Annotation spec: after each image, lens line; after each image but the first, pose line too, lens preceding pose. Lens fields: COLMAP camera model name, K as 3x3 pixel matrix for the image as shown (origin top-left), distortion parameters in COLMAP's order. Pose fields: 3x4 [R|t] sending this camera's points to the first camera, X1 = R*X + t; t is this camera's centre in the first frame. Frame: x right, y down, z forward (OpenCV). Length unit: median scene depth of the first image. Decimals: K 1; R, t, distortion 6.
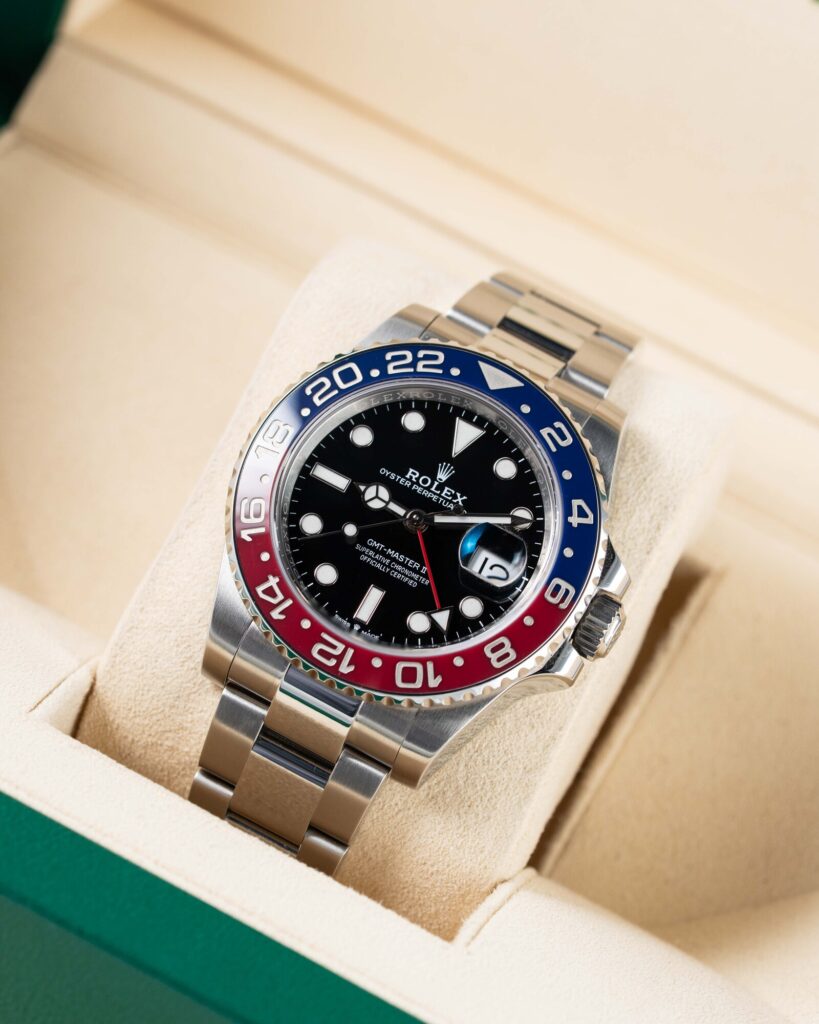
lens RADIAL K [[5625.6, 0, 409.0], [0, 5625.6, 514.9], [0, 0, 1]] dist [0.008642, 0.000000]
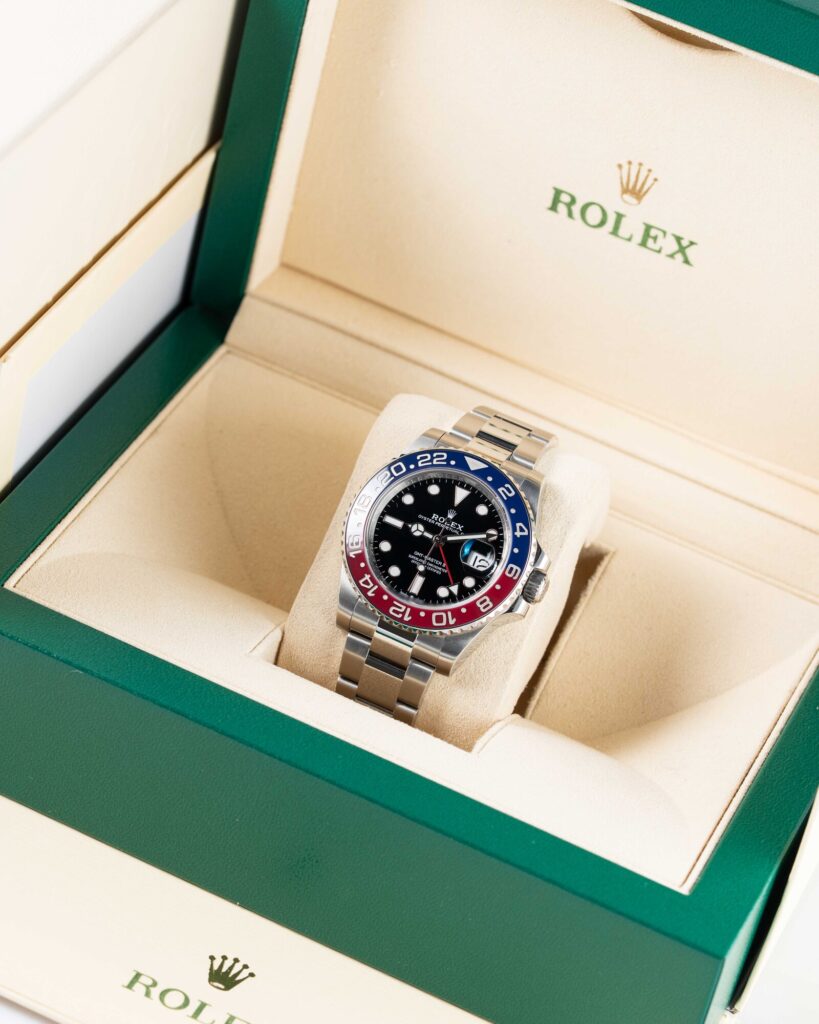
lens RADIAL K [[5625.6, 0, 408.8], [0, 5625.6, 511.6], [0, 0, 1]] dist [0.008642, 0.000000]
pose [[0.994996, -0.079628, -0.060359, 0.109565], [0.079924, 0.996798, 0.002491, -0.014567], [0.059967, -0.007302, 0.998174, -0.951555]]
